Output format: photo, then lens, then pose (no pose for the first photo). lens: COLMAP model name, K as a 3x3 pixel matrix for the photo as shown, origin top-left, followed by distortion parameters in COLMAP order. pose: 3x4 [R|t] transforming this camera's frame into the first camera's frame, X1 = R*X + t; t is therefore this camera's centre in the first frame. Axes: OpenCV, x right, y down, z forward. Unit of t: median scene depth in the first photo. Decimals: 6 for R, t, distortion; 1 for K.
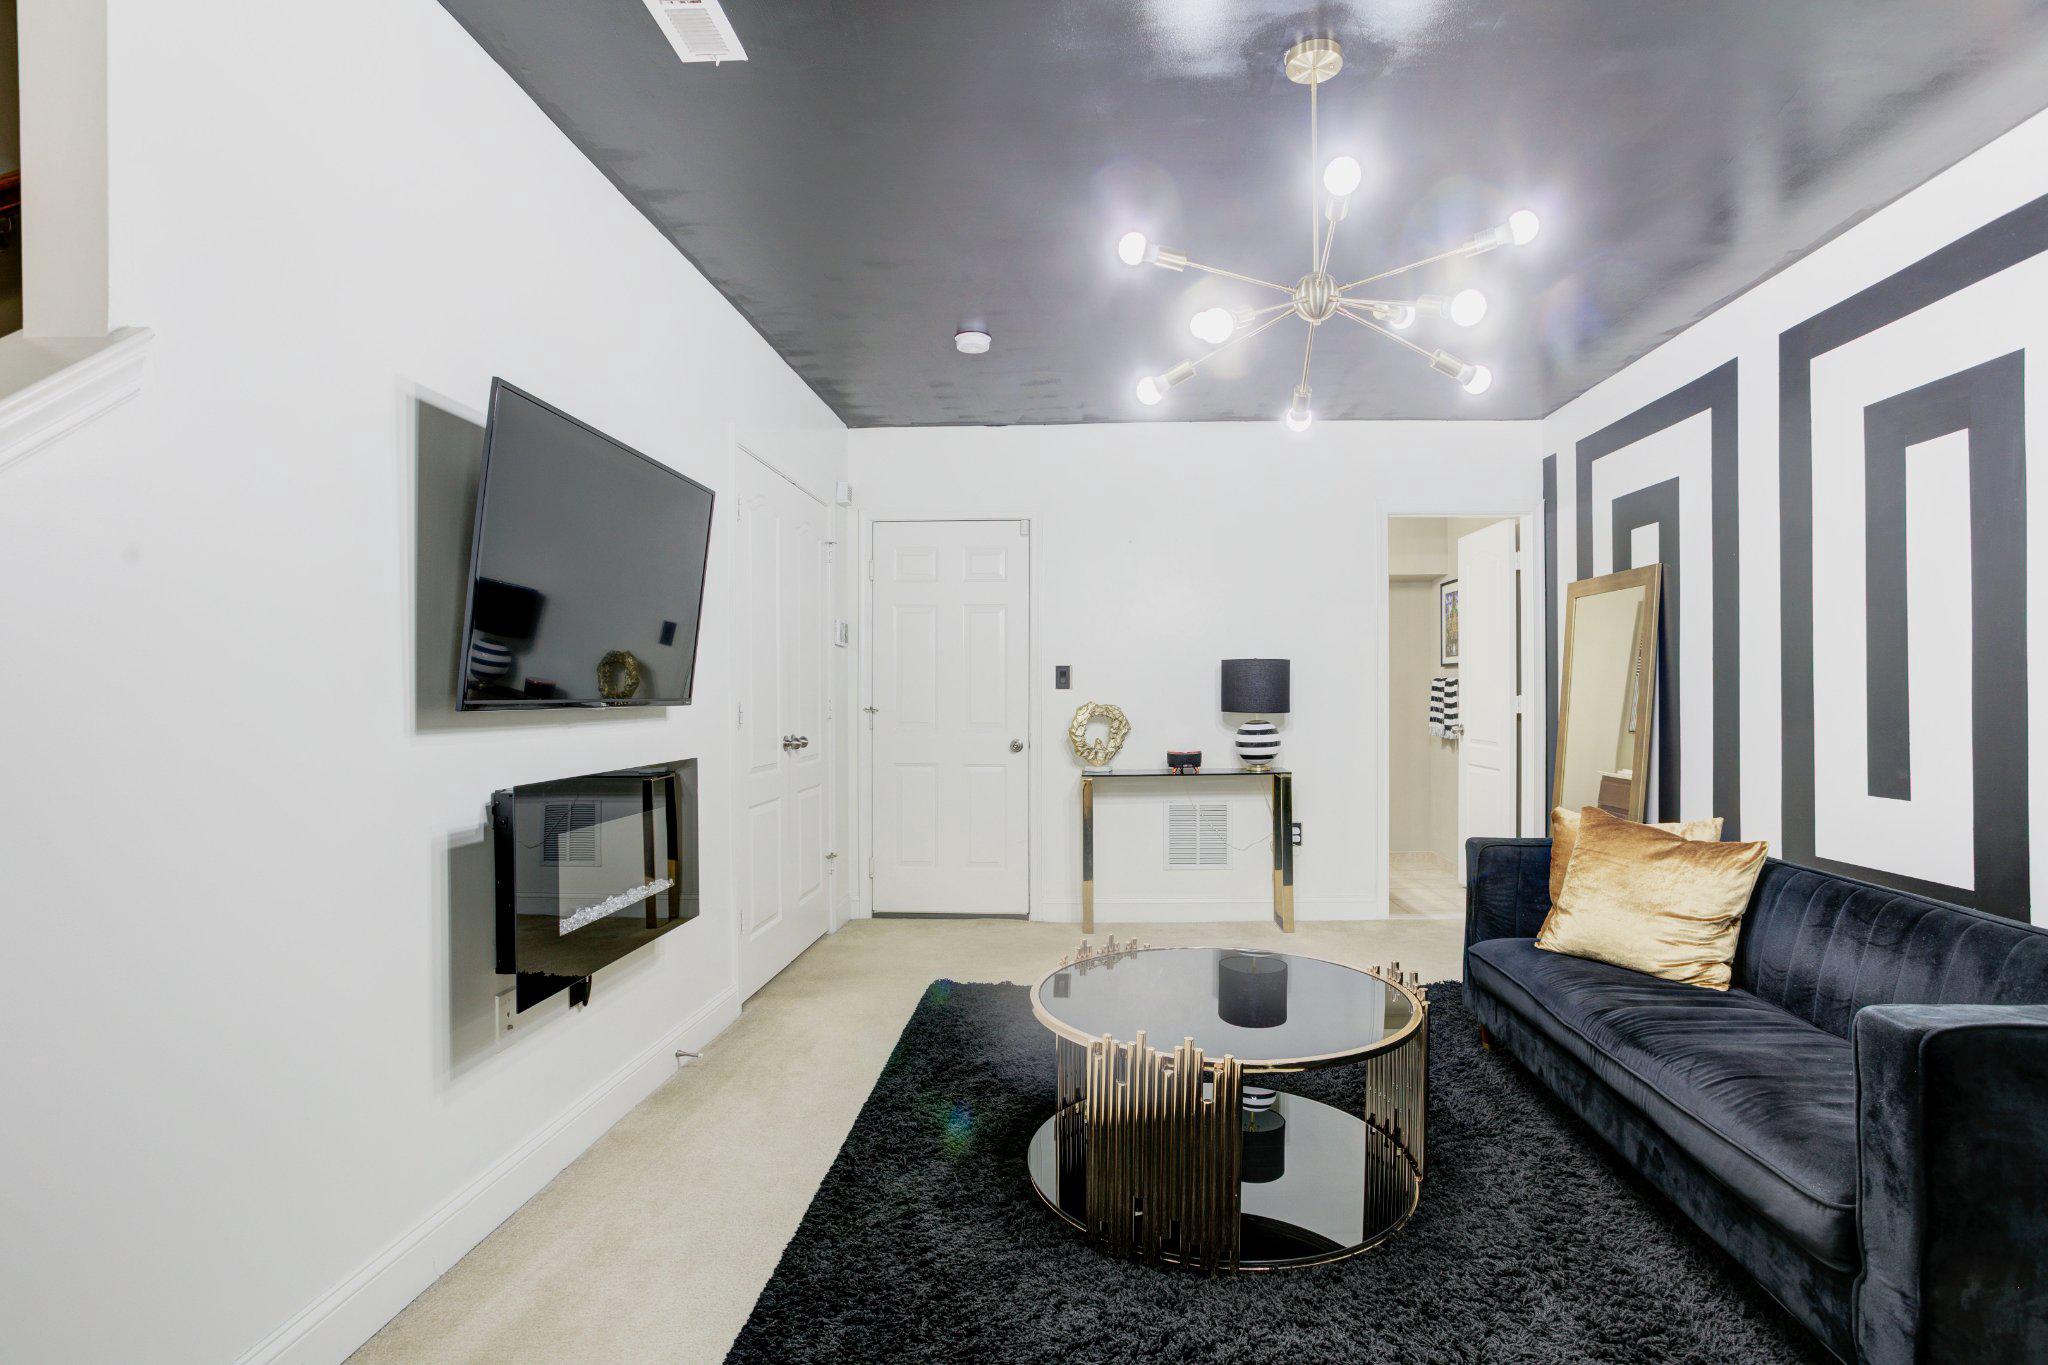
lens RADIAL K [[1004.6, 0, 1026.5], [0, 1004.6, 682.5], [0, 0, 1]] dist [-0.046705, 0.013708]
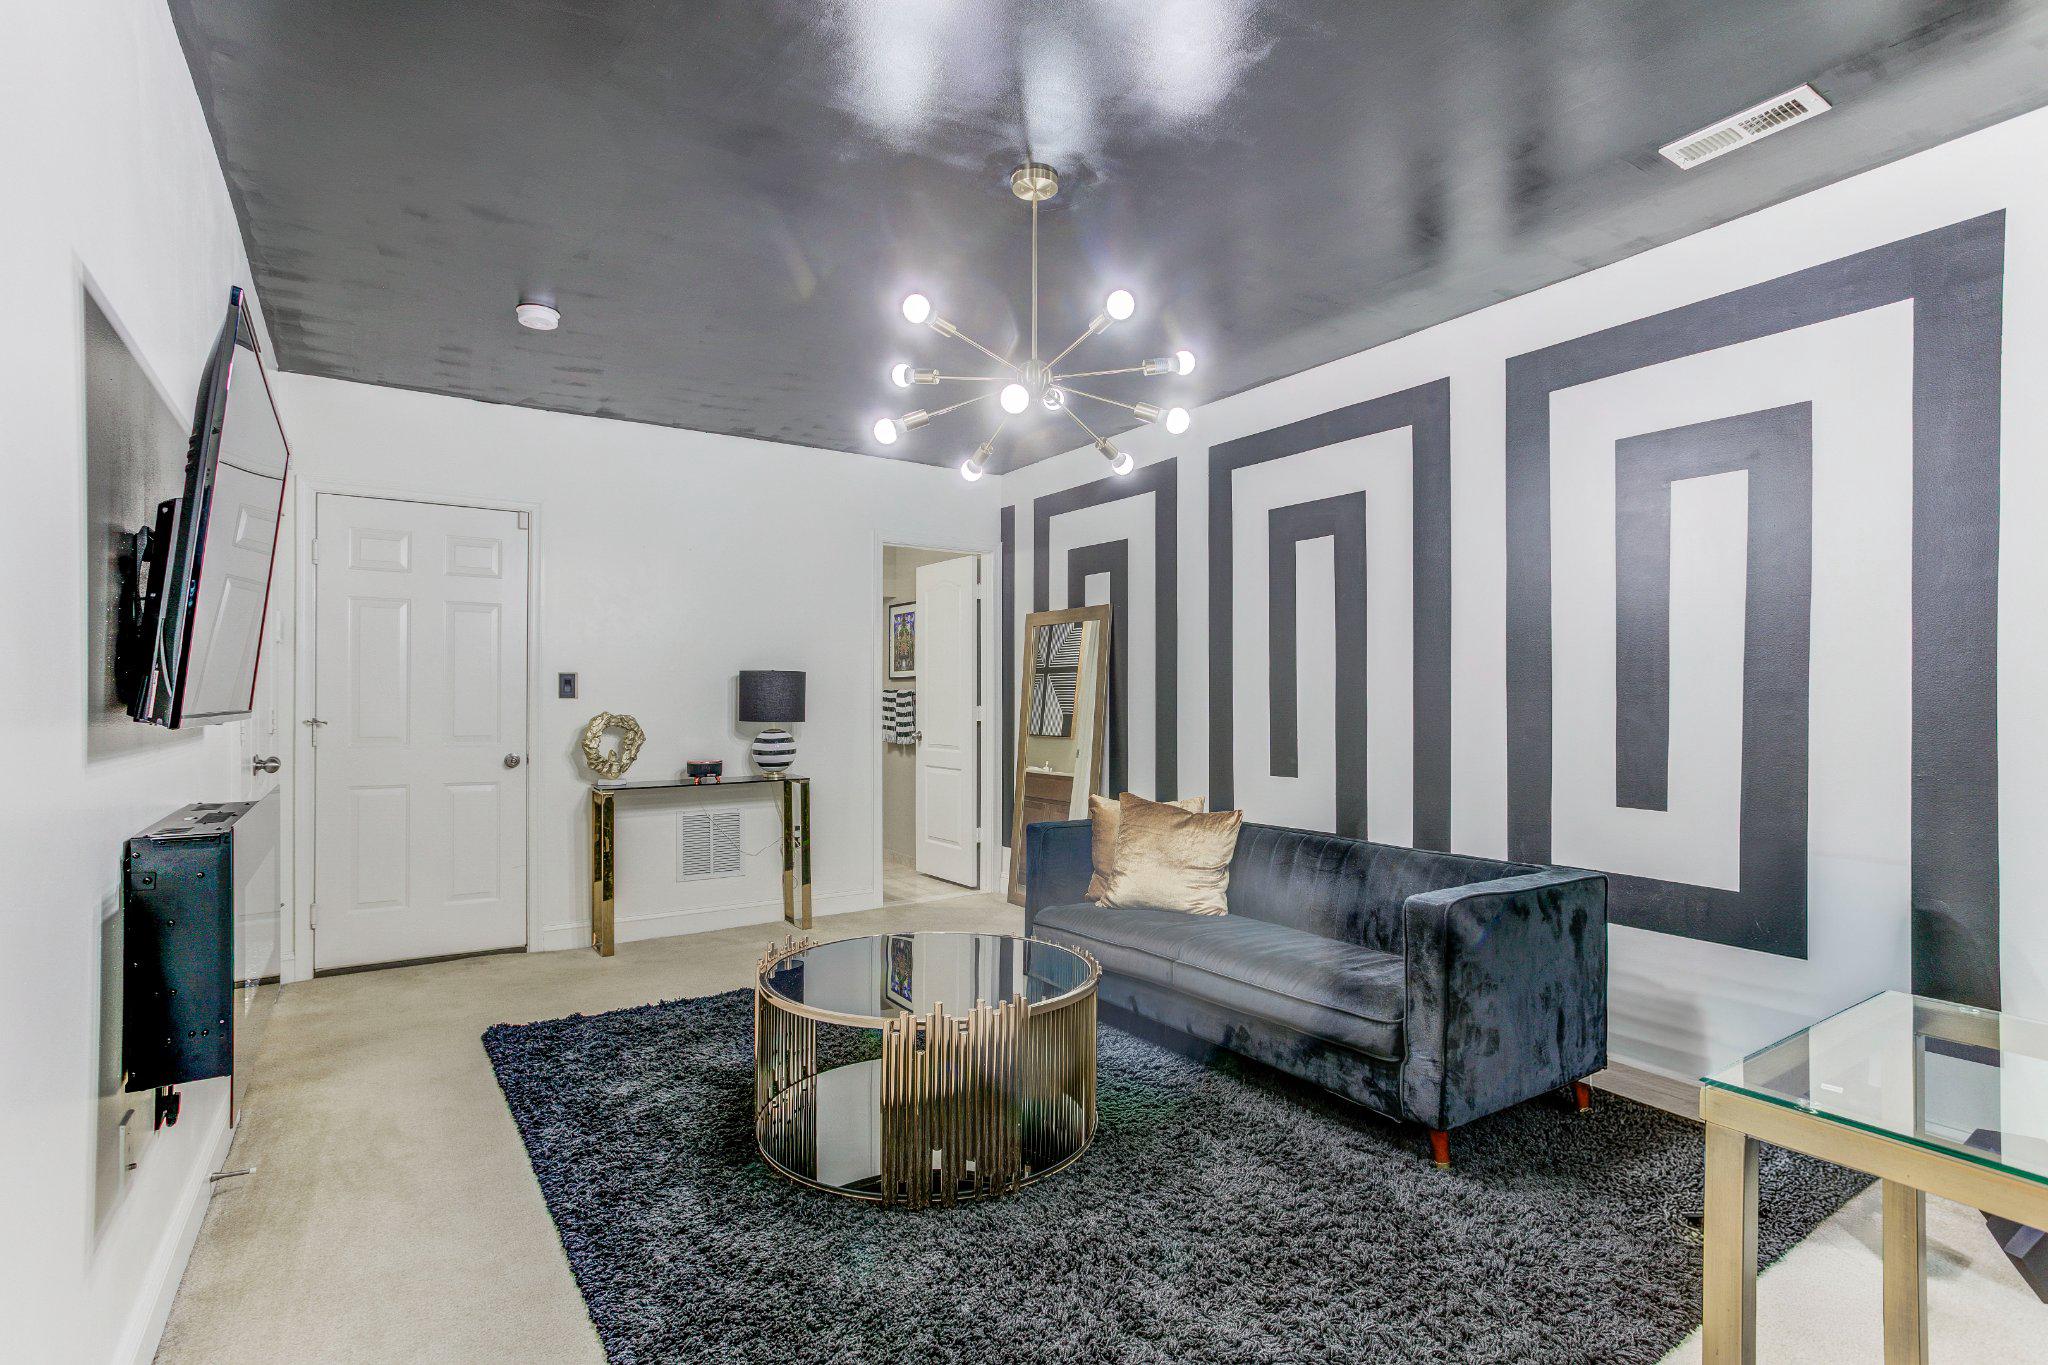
lens RADIAL K [[1004.6, 0, 1034.6], [0, 1004.6, 685.5], [0, 0, 1]] dist [-0.046705, 0.013708]
pose [[0.796947, 0.013232, 0.603904, -0.184990], [-0.010128, 0.999912, -0.008543, -0.001521], [-0.603964, 0.000692, 0.797011, 0.009685]]
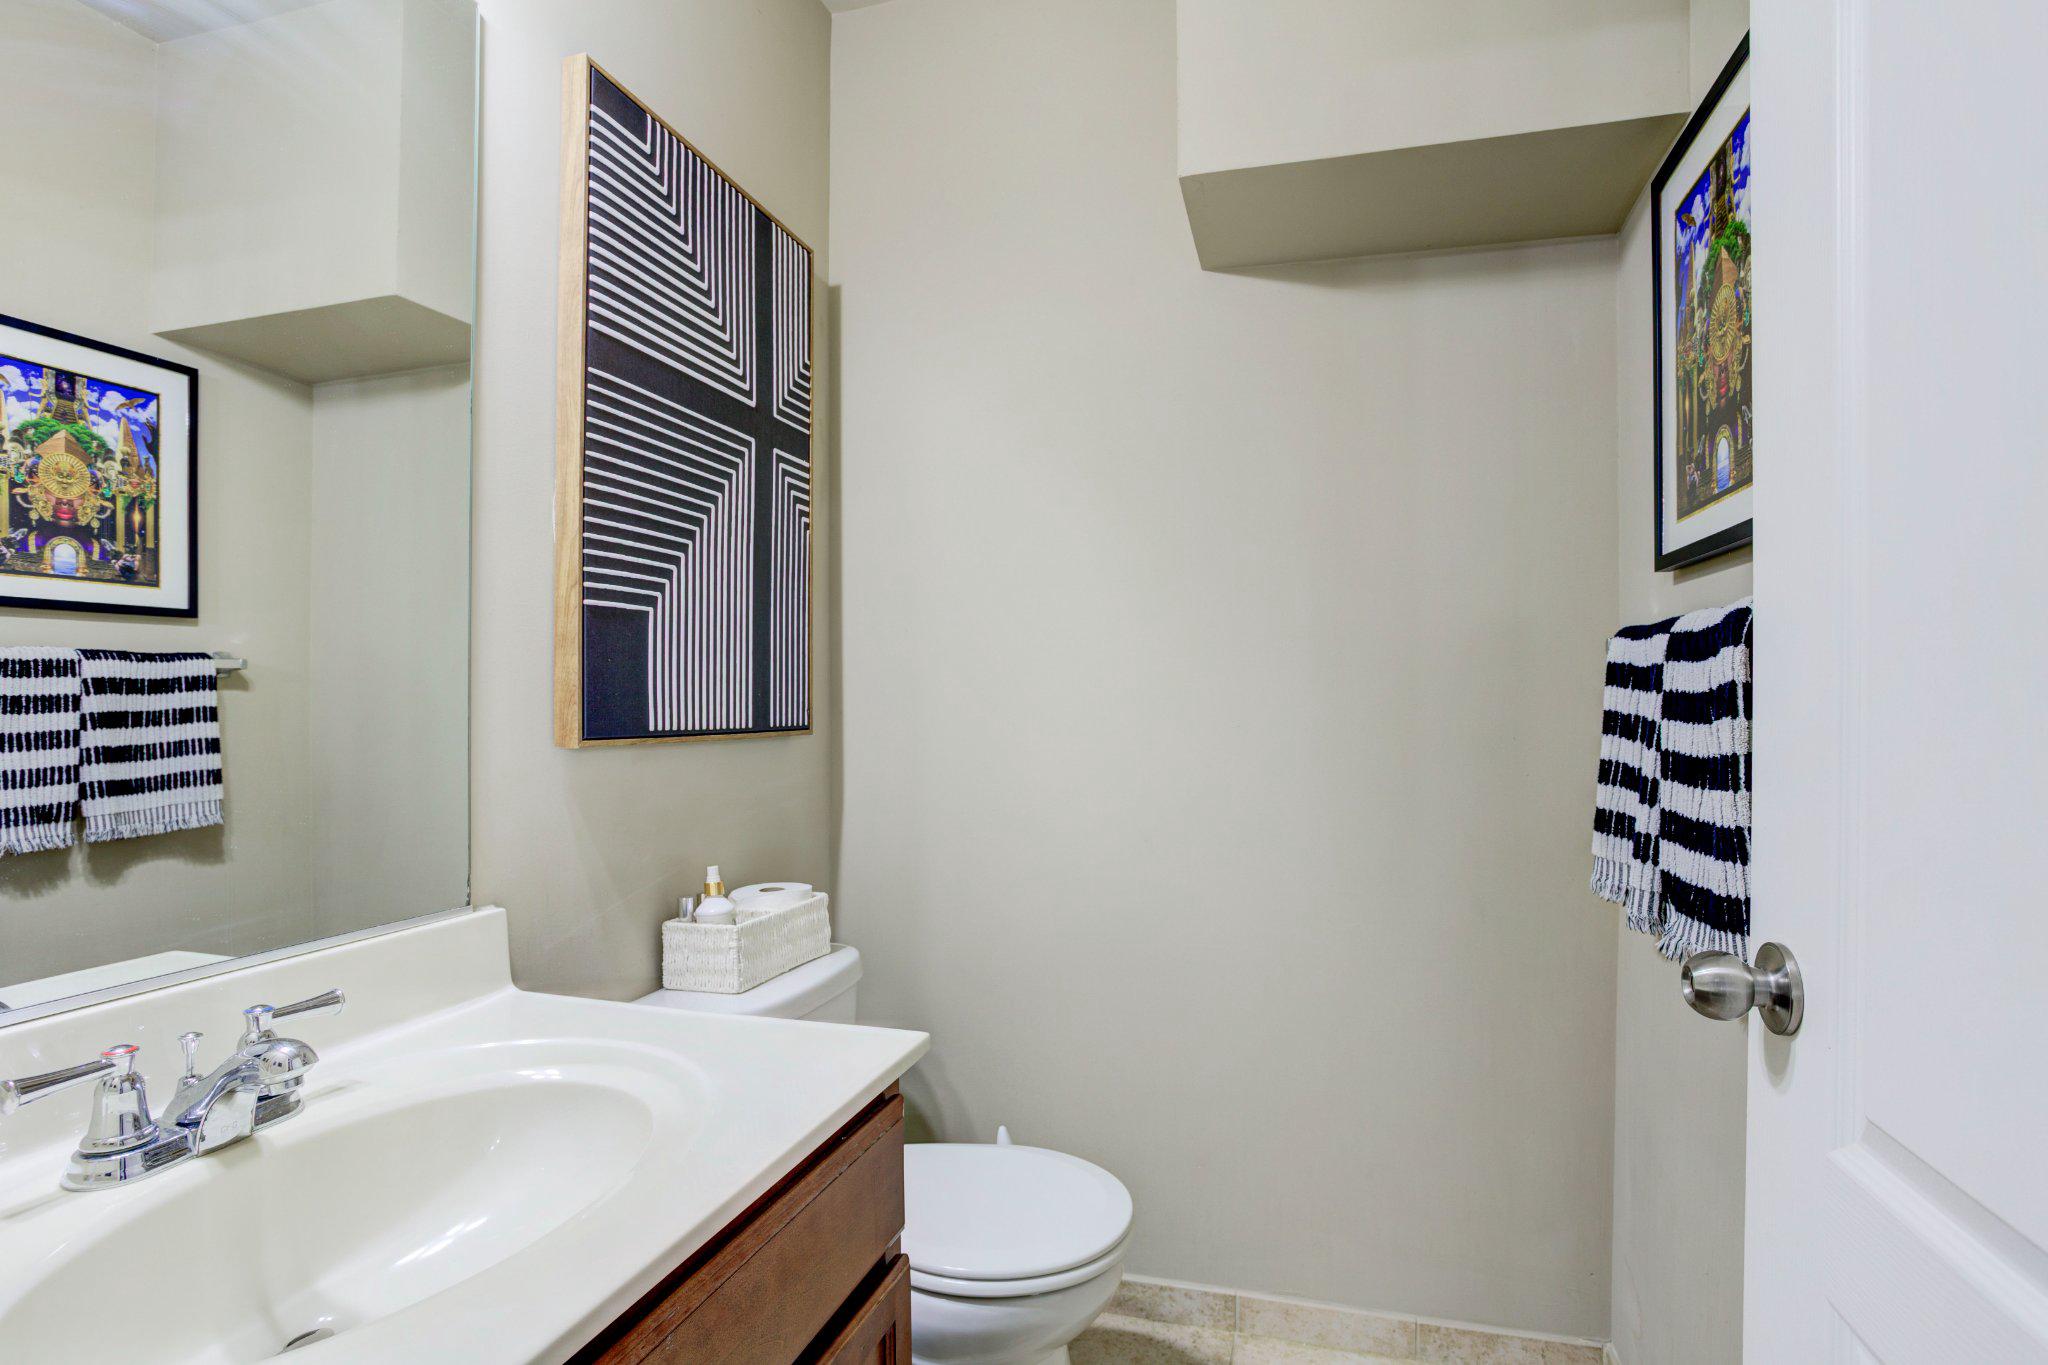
lens RADIAL K [[1004.6, 0, 1025.1], [0, 1004.6, 686.9], [0, 0, 1]] dist [-0.046705, 0.013708]
pose [[0.975836, 0.006904, -0.218394, 0.459934], [-0.005242, 0.999953, 0.008190, 0.010493], [0.218440, -0.006847, 0.975826, 1.065444]]
